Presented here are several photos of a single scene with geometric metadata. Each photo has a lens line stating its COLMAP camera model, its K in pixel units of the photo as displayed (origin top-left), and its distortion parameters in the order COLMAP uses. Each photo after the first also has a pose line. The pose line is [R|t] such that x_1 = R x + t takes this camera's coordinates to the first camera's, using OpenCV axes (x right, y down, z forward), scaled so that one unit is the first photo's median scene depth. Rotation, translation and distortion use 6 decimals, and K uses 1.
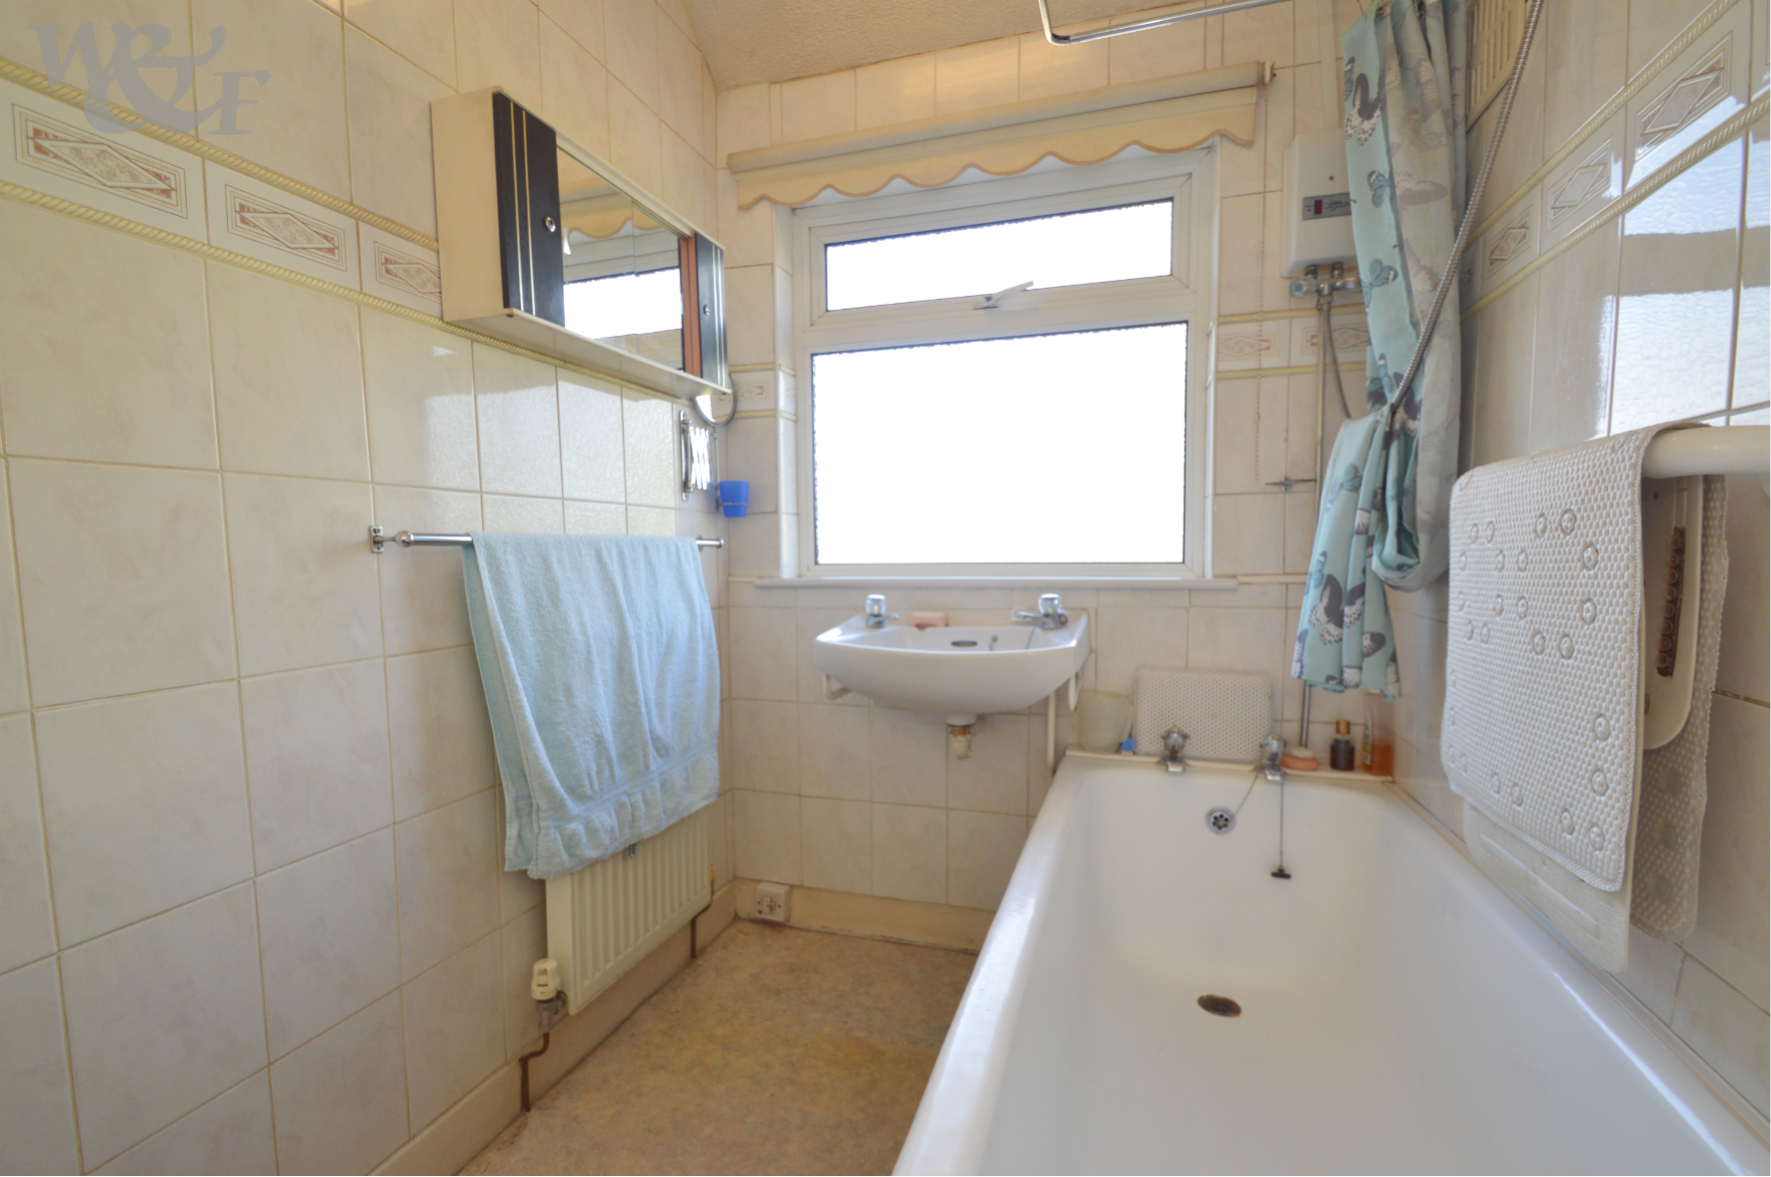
lens RADIAL K [[792.1, 0, 888.8], [0, 792.1, 604.4], [0, 0, 1]] dist [-0.019602, -0.006142]
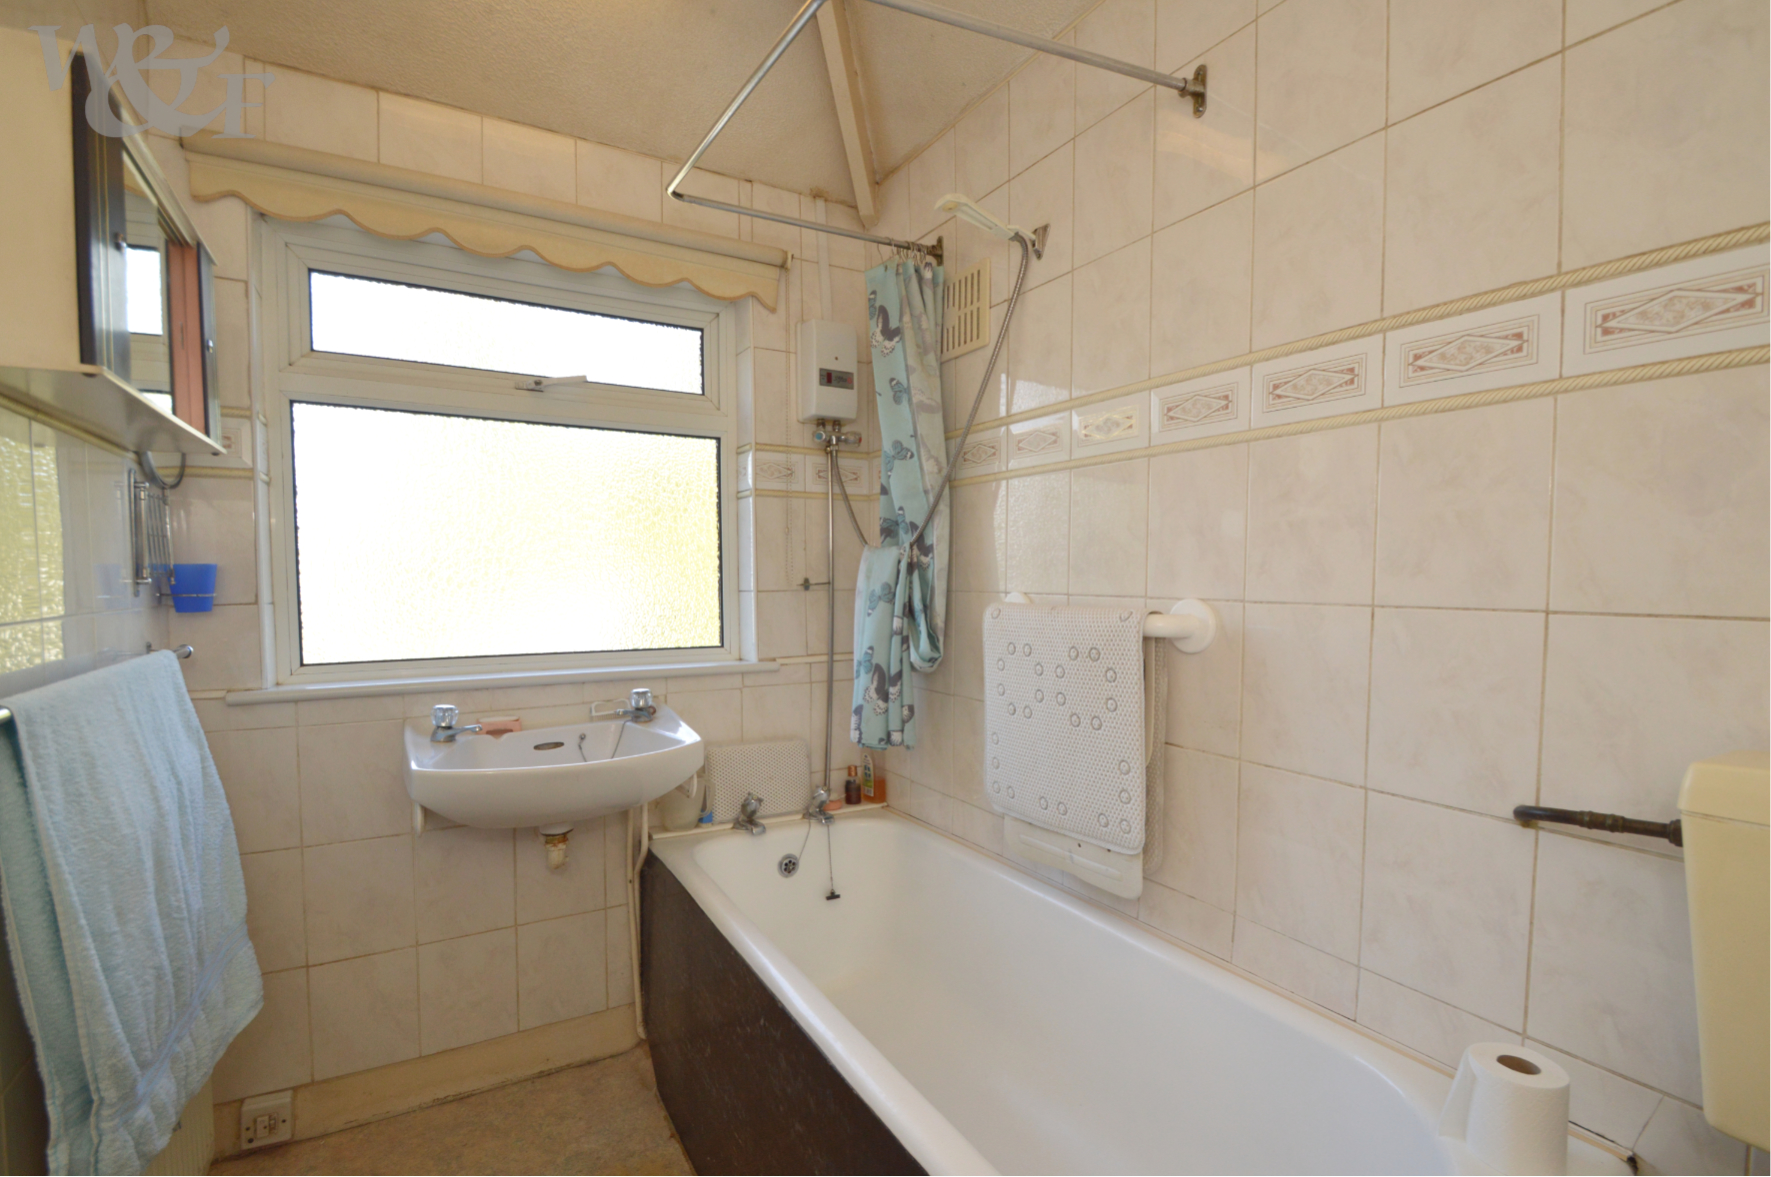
lens RADIAL K [[792.1, 0, 896.8], [0, 792.1, 588.2], [0, 0, 1]] dist [-0.019602, -0.006142]
pose [[0.668882, 0.001977, 0.743366, -0.365327], [0.042768, 0.998238, -0.041137, -0.092476], [-0.742137, 0.059308, 0.667619, 0.043740]]
